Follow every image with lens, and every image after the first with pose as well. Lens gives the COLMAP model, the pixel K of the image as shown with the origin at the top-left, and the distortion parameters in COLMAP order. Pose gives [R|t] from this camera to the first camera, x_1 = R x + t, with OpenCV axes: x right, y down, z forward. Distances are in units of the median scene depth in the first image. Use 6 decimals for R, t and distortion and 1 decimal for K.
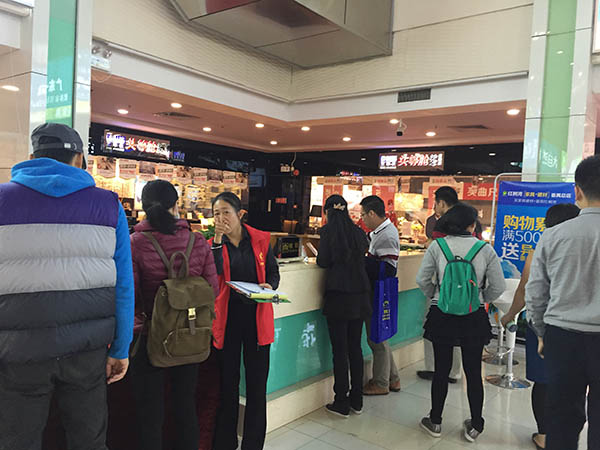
lens RADIAL K [[507.1, 0, 300.0], [0, 507.1, 225.0], [0, 0, 1]] dist [0.071809, -0.084285]
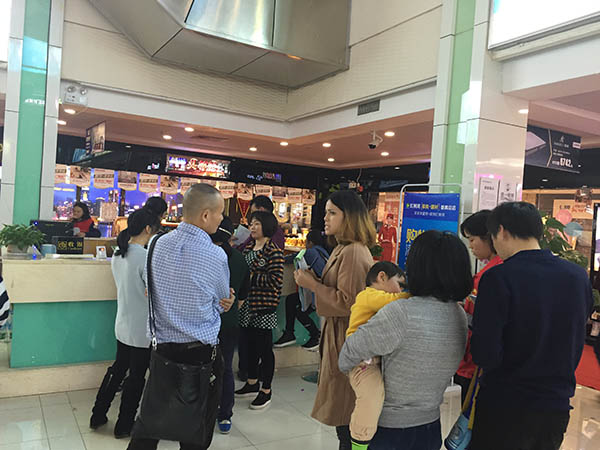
lens RADIAL K [[507.1, 0, 300.0], [0, 507.1, 225.0], [0, 0, 1]] dist [0.071809, -0.084285]
pose [[0.928224, 0.018746, -0.371550, 0.460397], [-0.033067, 0.998934, -0.032211, 0.008626], [0.370551, 0.042185, 0.927854, 0.047007]]
